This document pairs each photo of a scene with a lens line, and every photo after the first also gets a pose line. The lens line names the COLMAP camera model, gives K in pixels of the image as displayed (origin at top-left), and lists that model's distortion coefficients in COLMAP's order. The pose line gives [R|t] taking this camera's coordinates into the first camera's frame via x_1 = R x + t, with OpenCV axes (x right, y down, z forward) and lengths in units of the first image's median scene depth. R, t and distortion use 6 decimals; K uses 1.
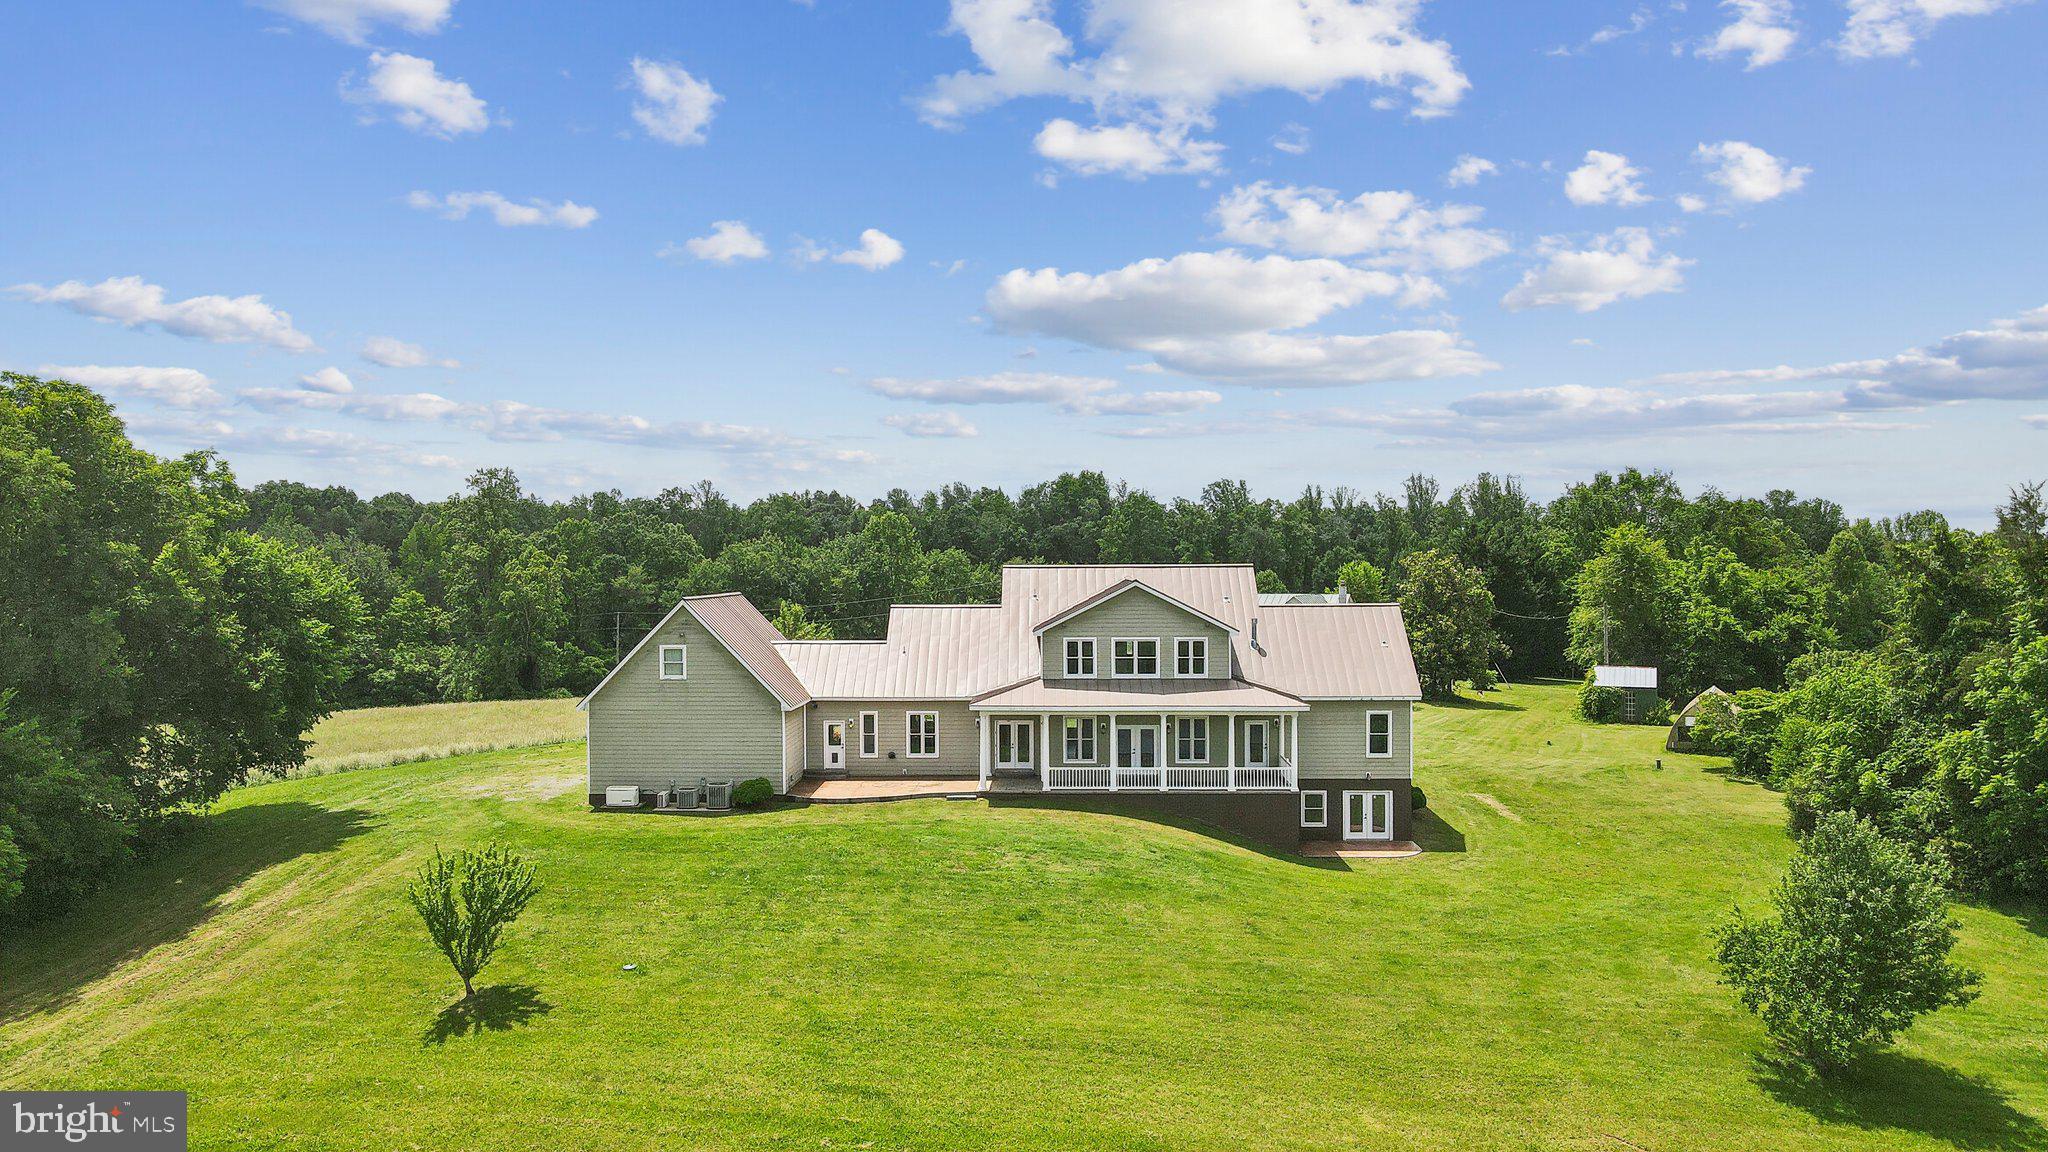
lens RADIAL K [[1513.5, 0, 1010.5], [0, 1513.5, 577.5], [0, 0, 1]] dist [-0.012332, 0.064897]
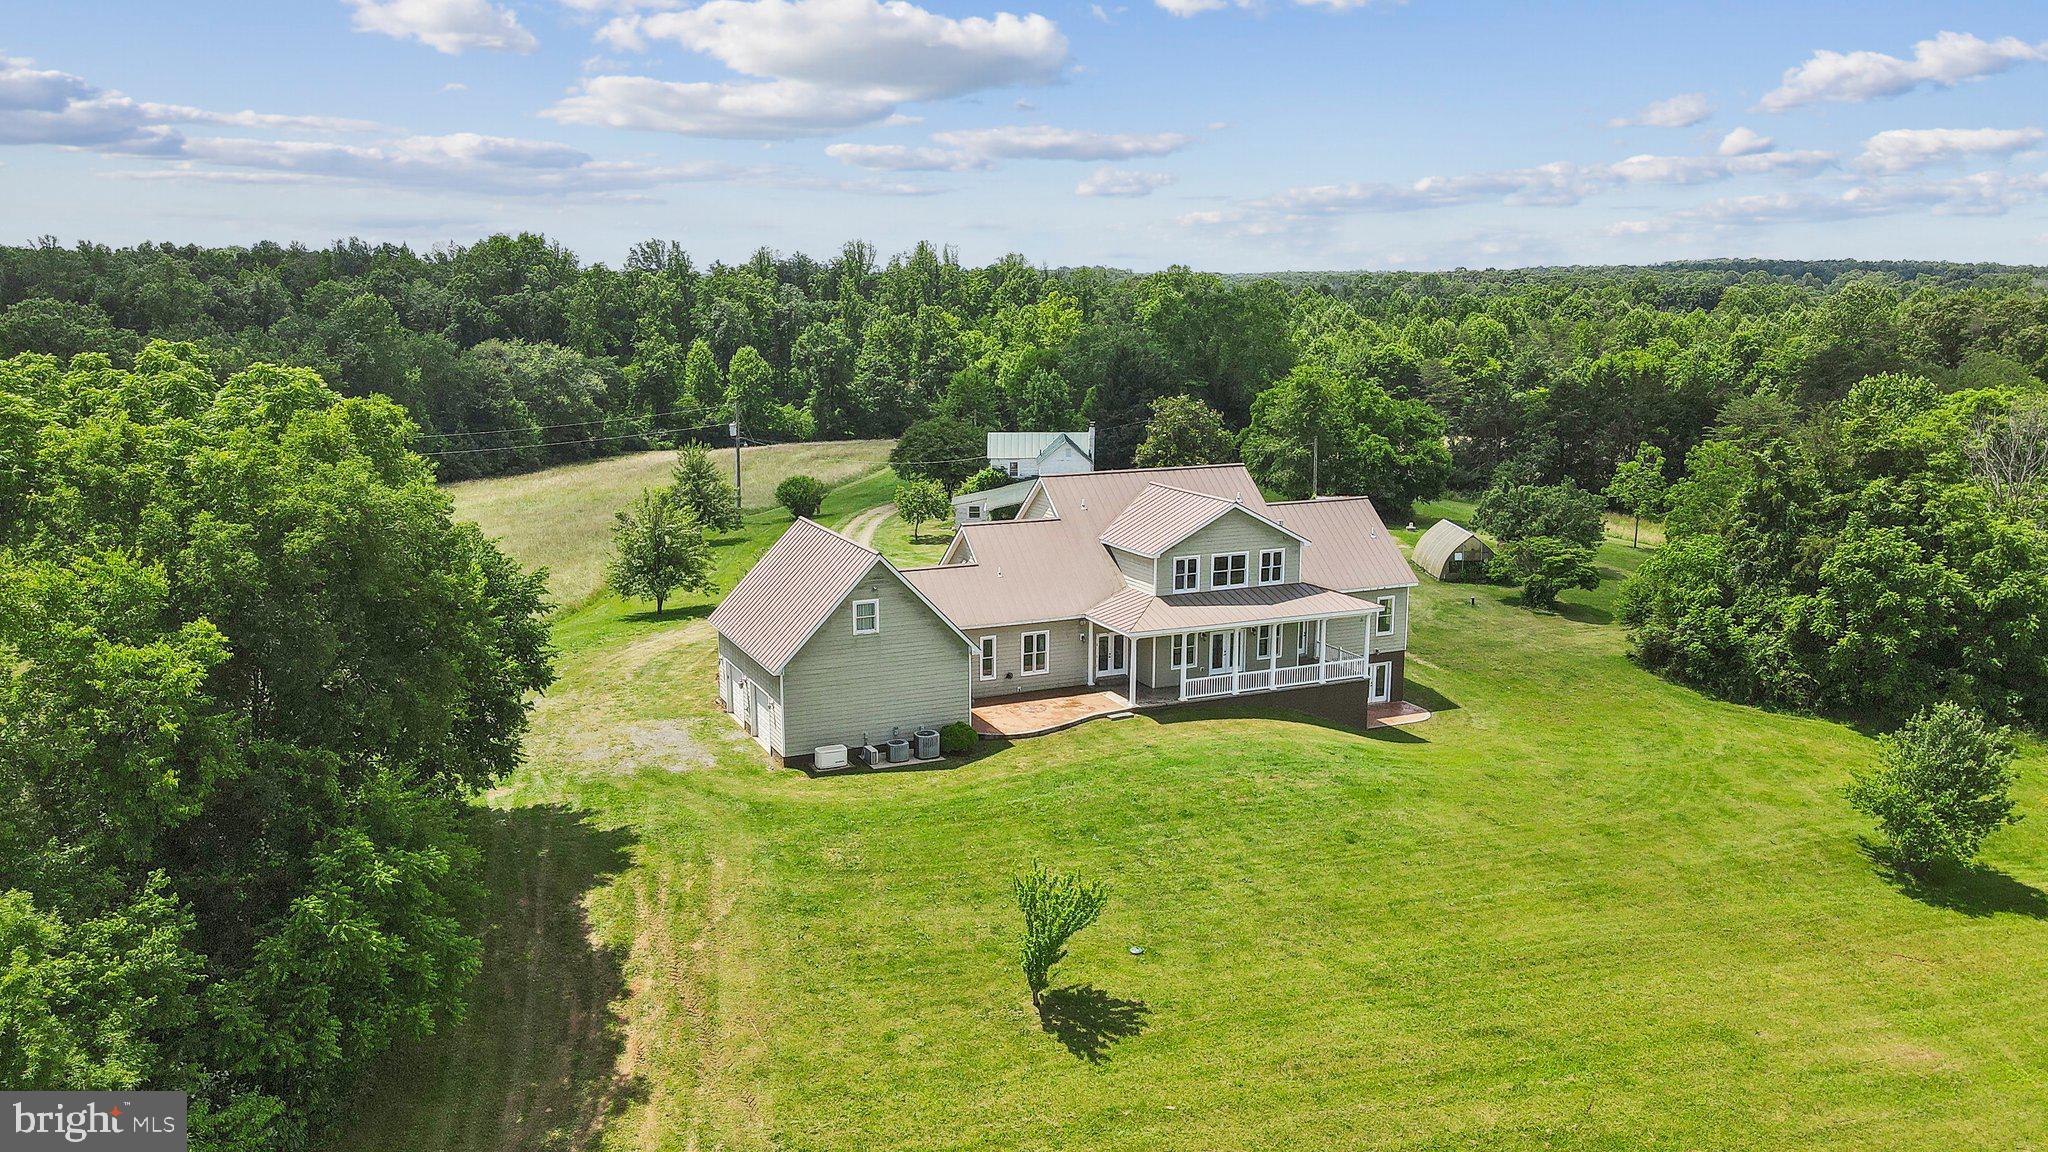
lens RADIAL K [[1550.1, 0, 1024.0], [0, 1550.1, 576.0], [0, 0, 1]] dist [-0.002435, 0.043915]
pose [[0.895918, -0.076862, 0.437520, -0.550048], [0.000886, 0.985225, 0.171265, -0.137783], [-0.444219, -0.153052, 0.882748, 0.064296]]
